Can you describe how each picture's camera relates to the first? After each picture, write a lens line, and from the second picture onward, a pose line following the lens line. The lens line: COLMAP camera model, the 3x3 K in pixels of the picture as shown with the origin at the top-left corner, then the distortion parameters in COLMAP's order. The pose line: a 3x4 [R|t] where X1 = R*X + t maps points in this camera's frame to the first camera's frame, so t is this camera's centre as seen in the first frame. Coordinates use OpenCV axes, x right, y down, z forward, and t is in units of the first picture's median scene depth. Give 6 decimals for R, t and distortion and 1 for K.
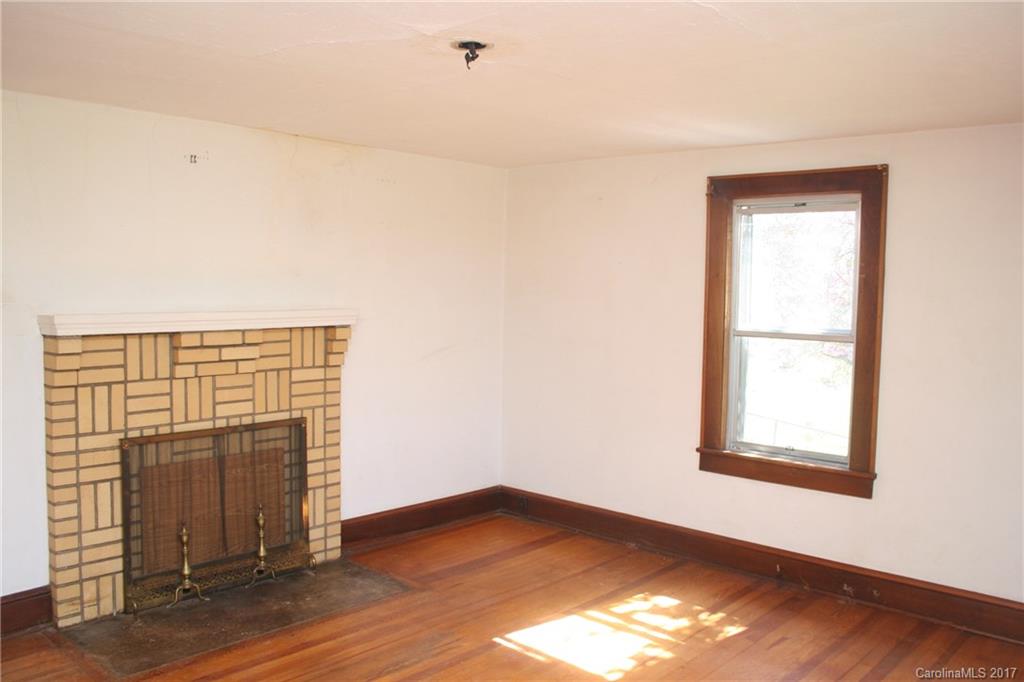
lens RADIAL K [[855.4, 0, 512.0], [0, 855.4, 343.2], [0, 0, 1]] dist [-0.158637, 0.125214]
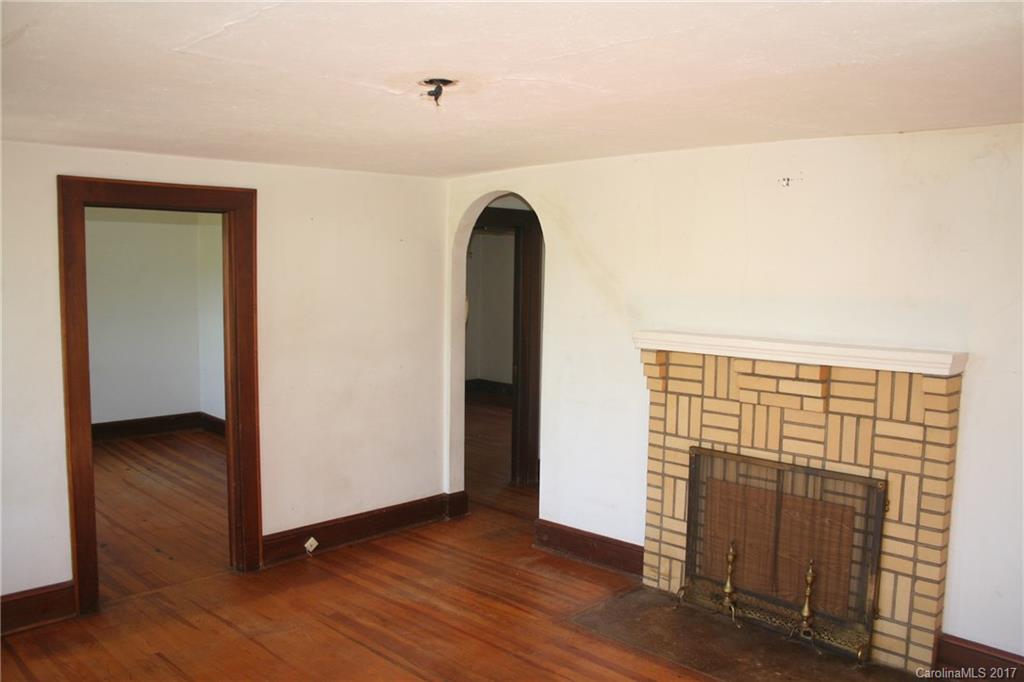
lens RADIAL K [[855.4, 0, 509.5], [0, 855.4, 340.8], [0, 0, 1]] dist [-0.158637, 0.125214]
pose [[-0.063339, 0.071774, -0.995408, 0.639783], [-0.080316, 0.993809, 0.076770, -0.089140], [0.994755, 0.084809, -0.057182, 0.772093]]
